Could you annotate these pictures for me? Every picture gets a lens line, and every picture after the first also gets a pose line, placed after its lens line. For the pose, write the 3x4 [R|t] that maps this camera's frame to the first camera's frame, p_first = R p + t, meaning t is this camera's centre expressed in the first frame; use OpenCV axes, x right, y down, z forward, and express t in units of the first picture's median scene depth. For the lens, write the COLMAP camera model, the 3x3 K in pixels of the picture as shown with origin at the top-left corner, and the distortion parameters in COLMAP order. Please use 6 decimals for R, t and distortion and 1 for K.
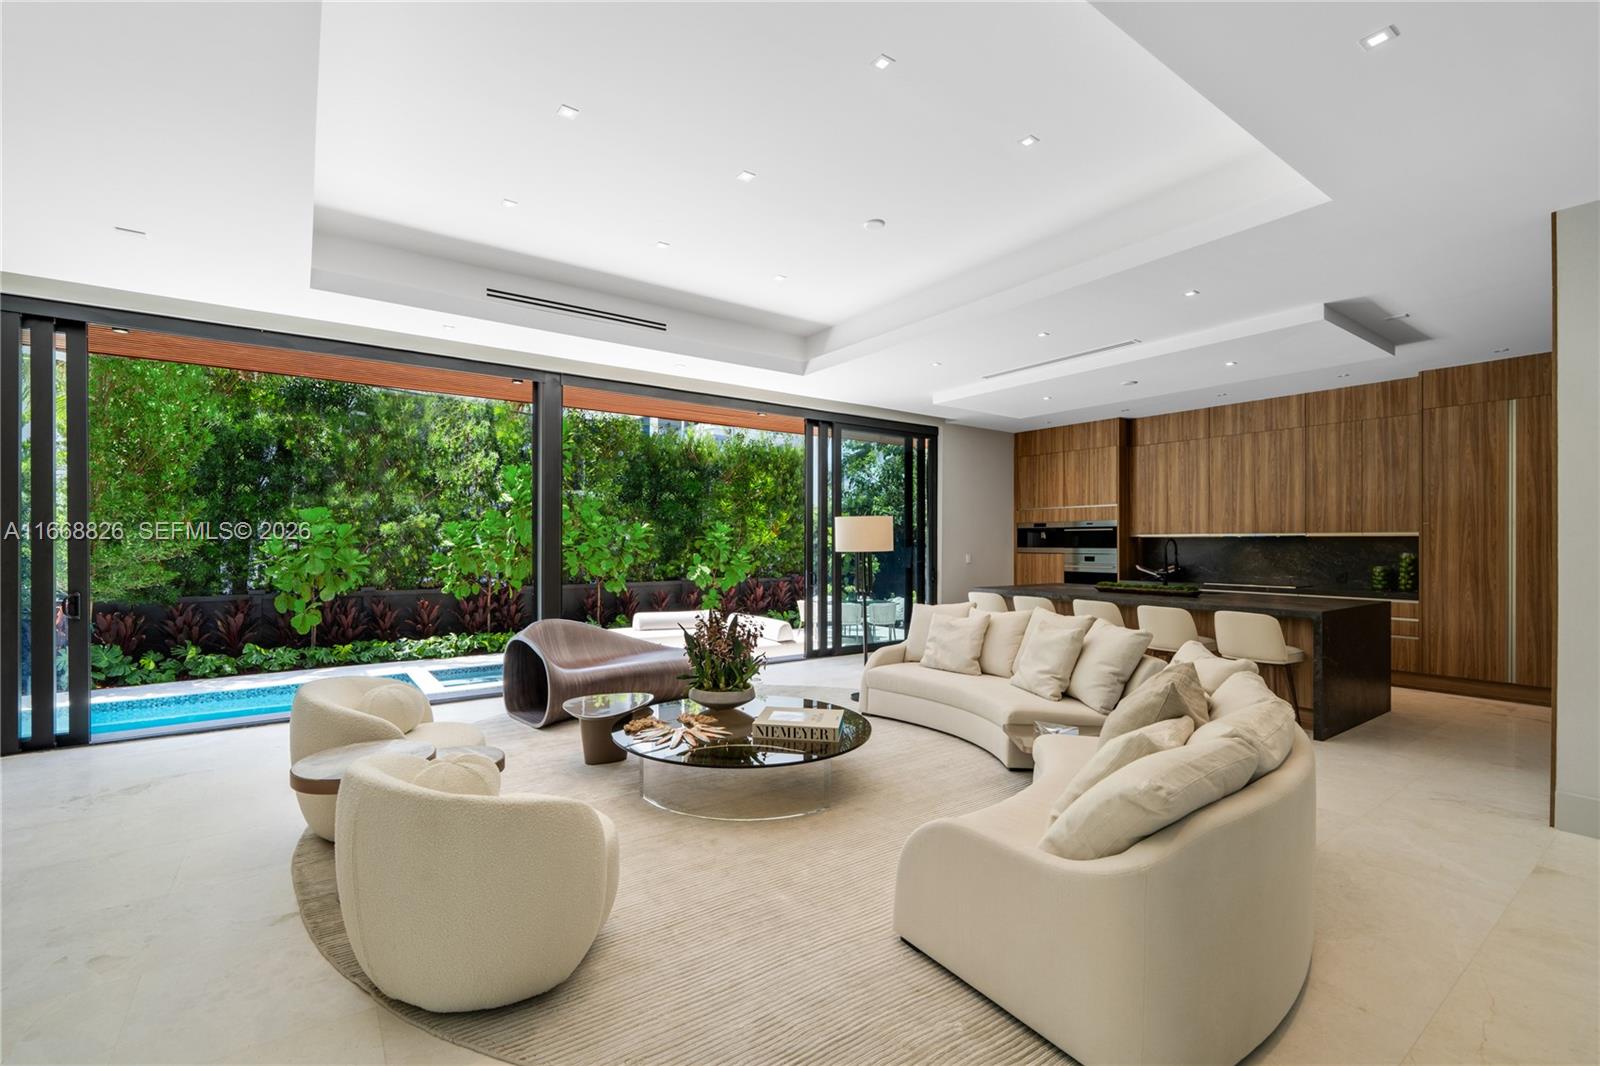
lens RADIAL K [[679.0, 0, 774.9], [0, 679.0, 544.7], [0, 0, 1]] dist [-0.002780, 0.000298]
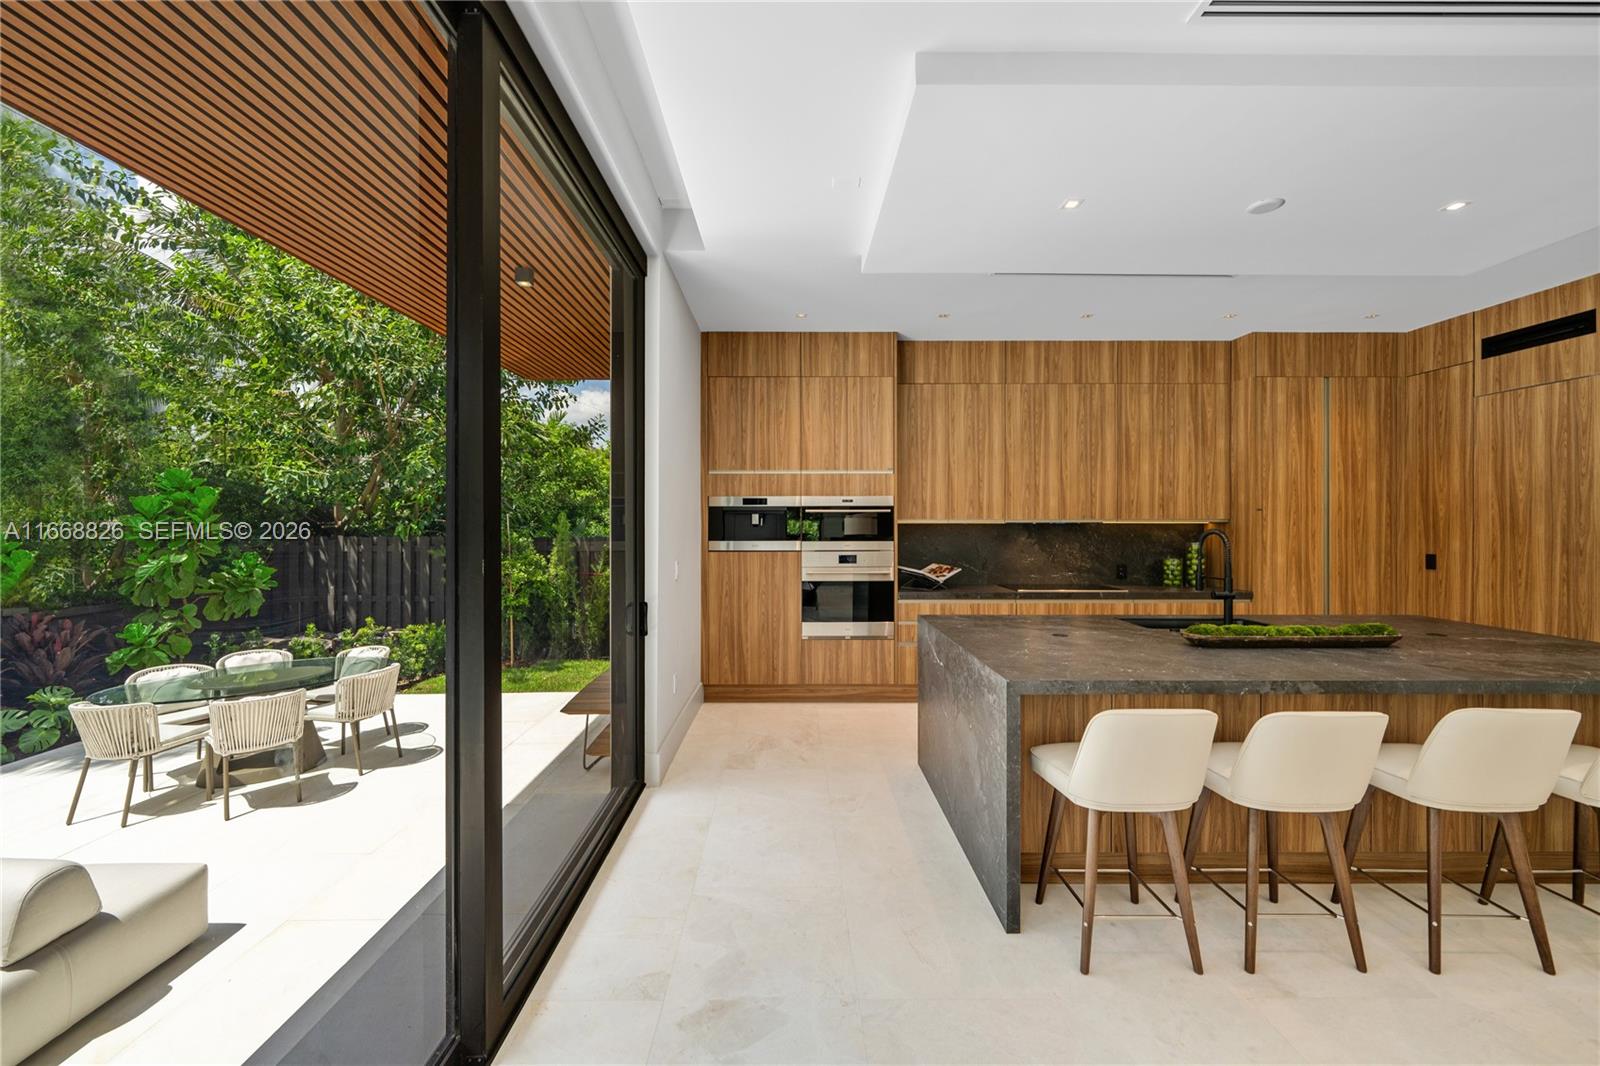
lens RADIAL K [[623.4, 0, 790.7], [0, 623.4, 525.6], [0, 0, 1]] dist [-0.000938, -0.000013]
pose [[0.571066, -0.007664, 0.820868, -0.024929], [0.004106, 0.999971, 0.006480, -0.016504], [-0.820894, -0.000330, 0.571081, 0.915412]]
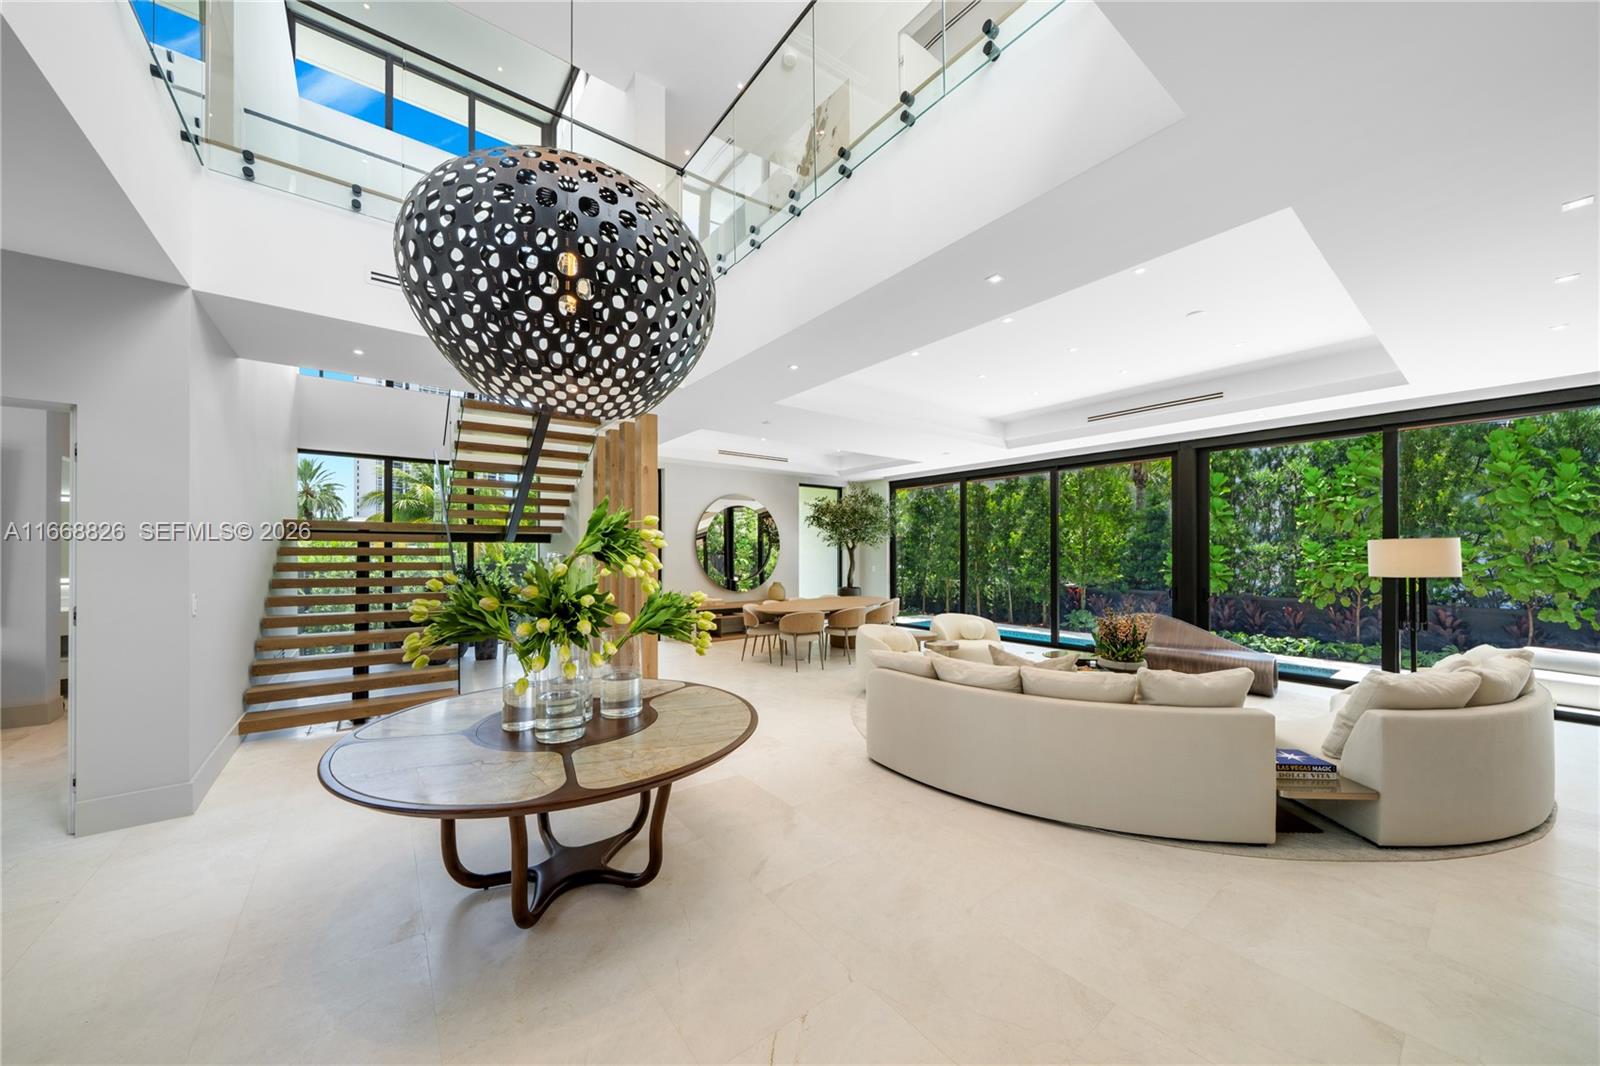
lens RADIAL K [[564.4, 0, 801.7], [0, 564.4, 549.8], [0, 0, 1]] dist [0.000169, -0.000115]
pose [[0.047246, -0.006811, -0.998860, 0.703962], [-0.003144, 0.999971, -0.006968, -0.015252], [0.998878, 0.003469, 0.047223, 0.135849]]
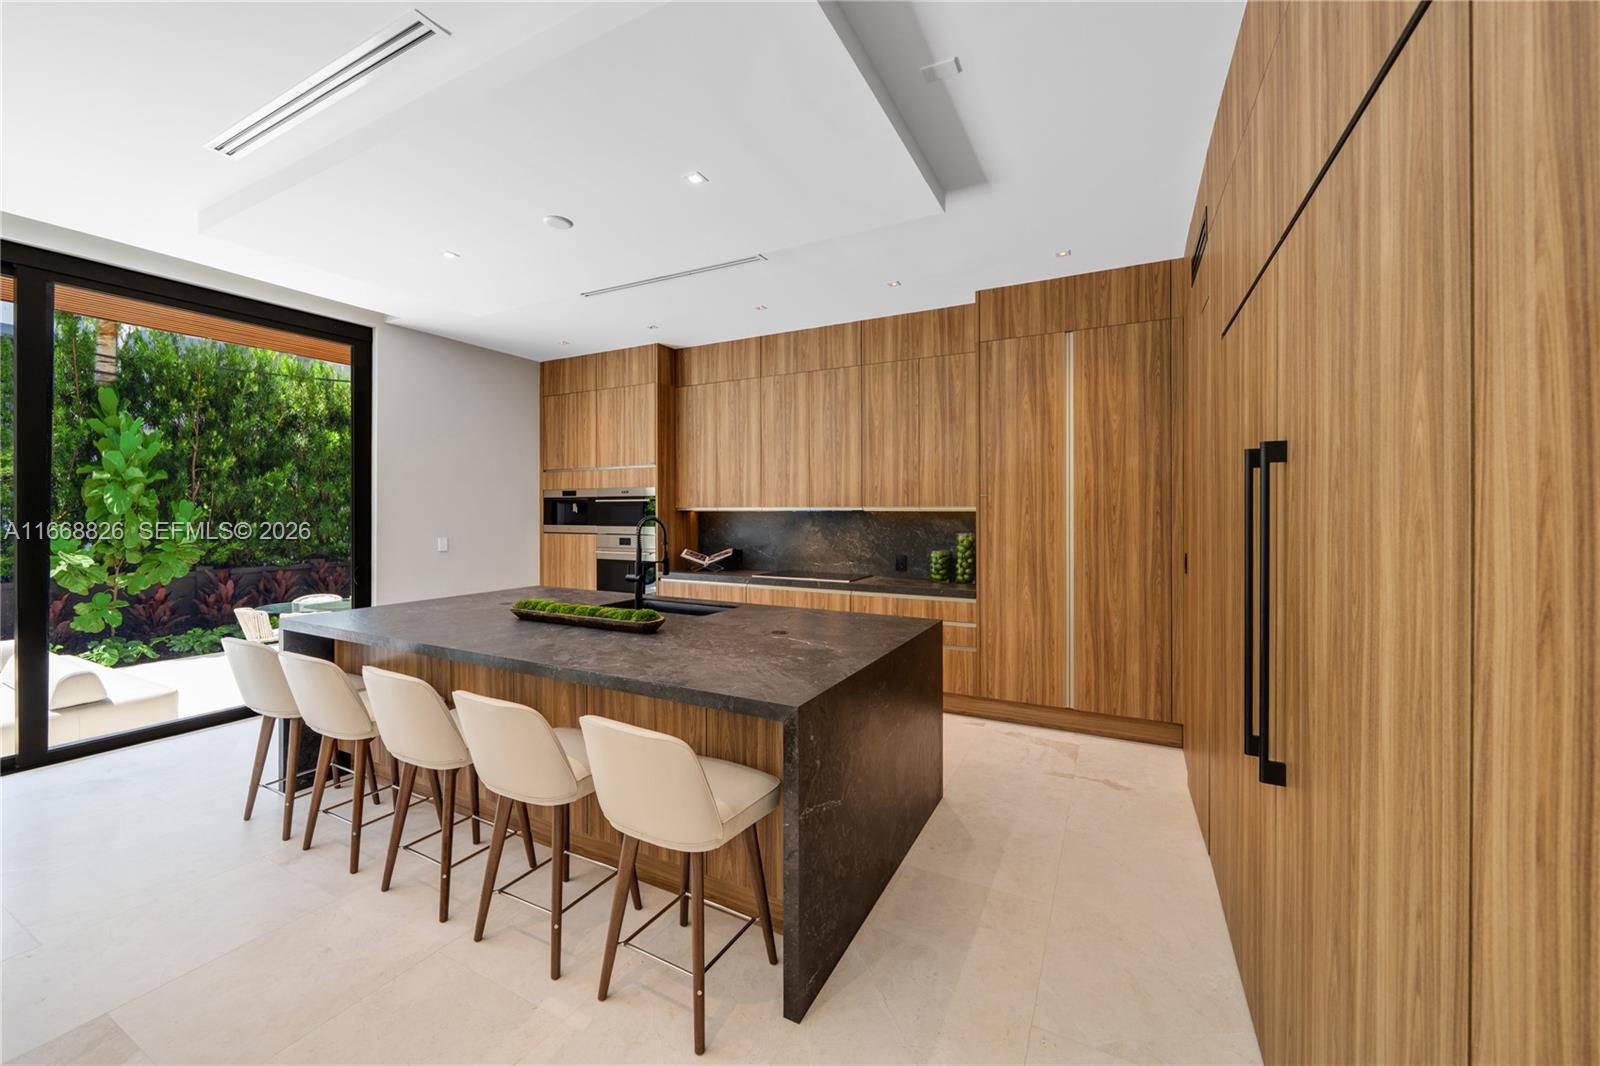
lens RADIAL K [[606.0, 0, 802.7], [0, 606.0, 511.1], [0, 0, 1]] dist [-0.001692, -0.000009]
pose [[0.886227, -0.001019, 0.463250, 0.422584], [0.002065, 0.999996, -0.001751, -0.012024], [-0.463247, 0.002508, 0.886226, 0.444863]]
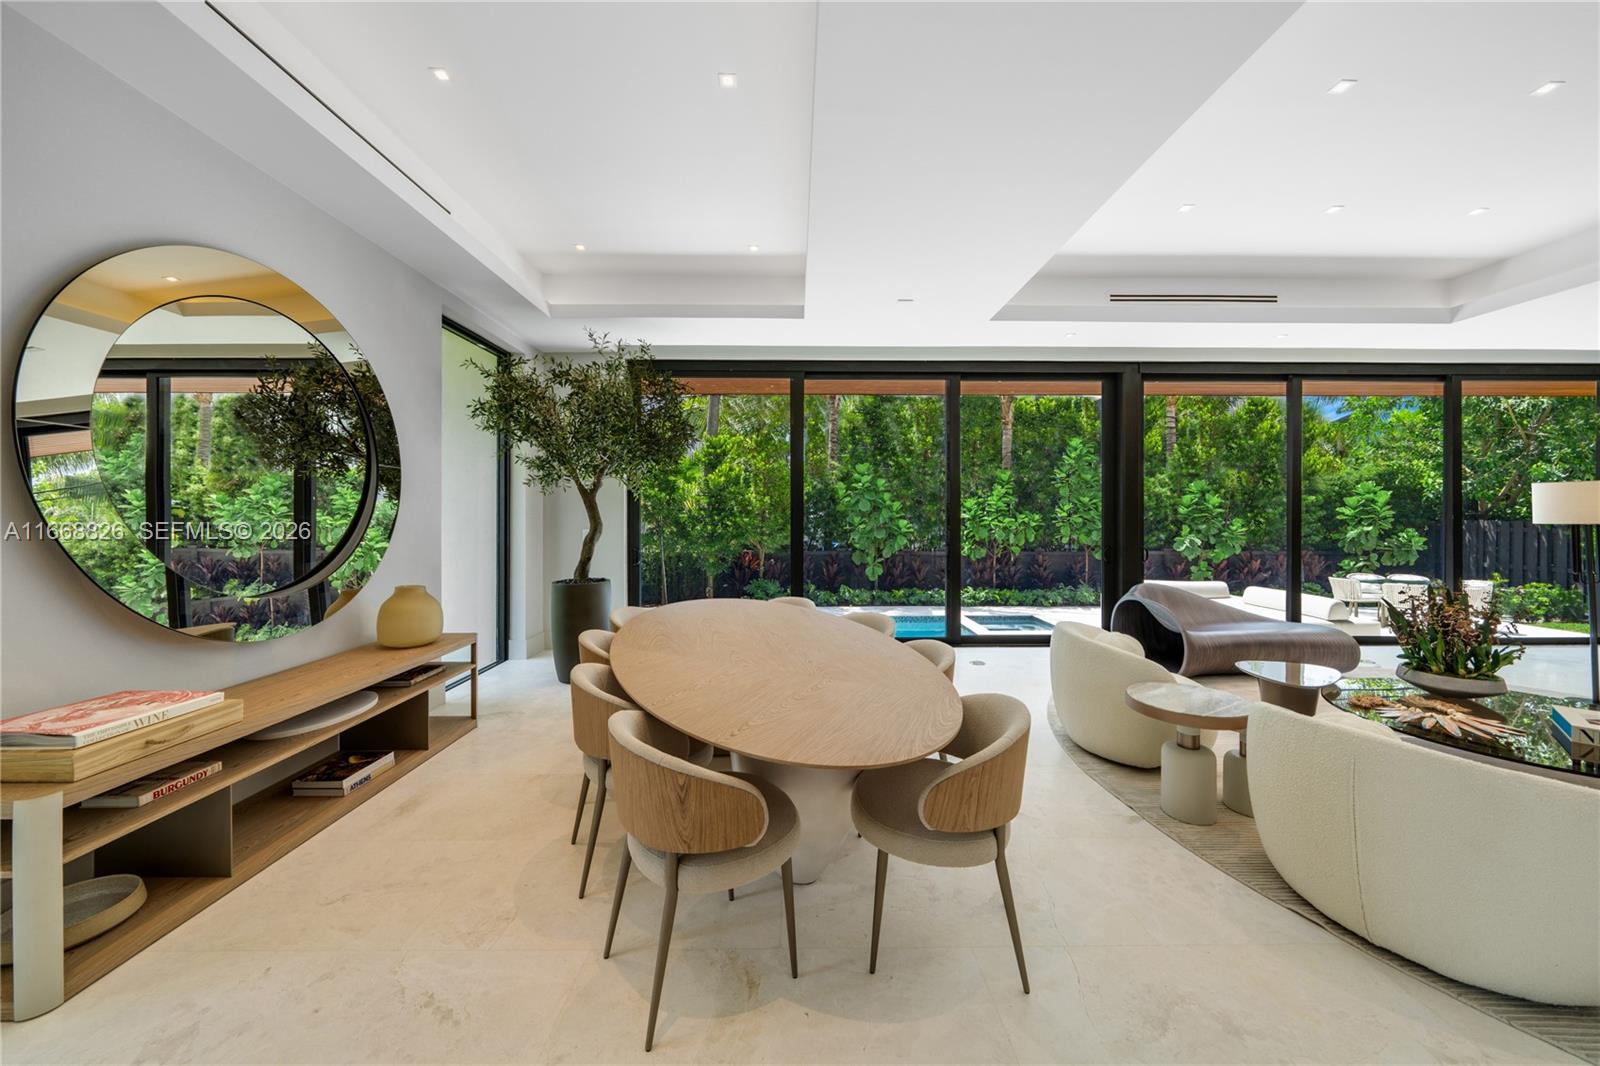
lens RADIAL K [[563.5, 0, 805.1], [0, 563.5, 512.9], [0, 0, 1]] dist [-0.001365, -0.000271]
pose [[0.829345, -0.004335, -0.558720, -0.224209], [-0.000336, 0.999966, -0.008258, 0.002328], [0.558737, 0.007036, 0.829315, -0.061879]]
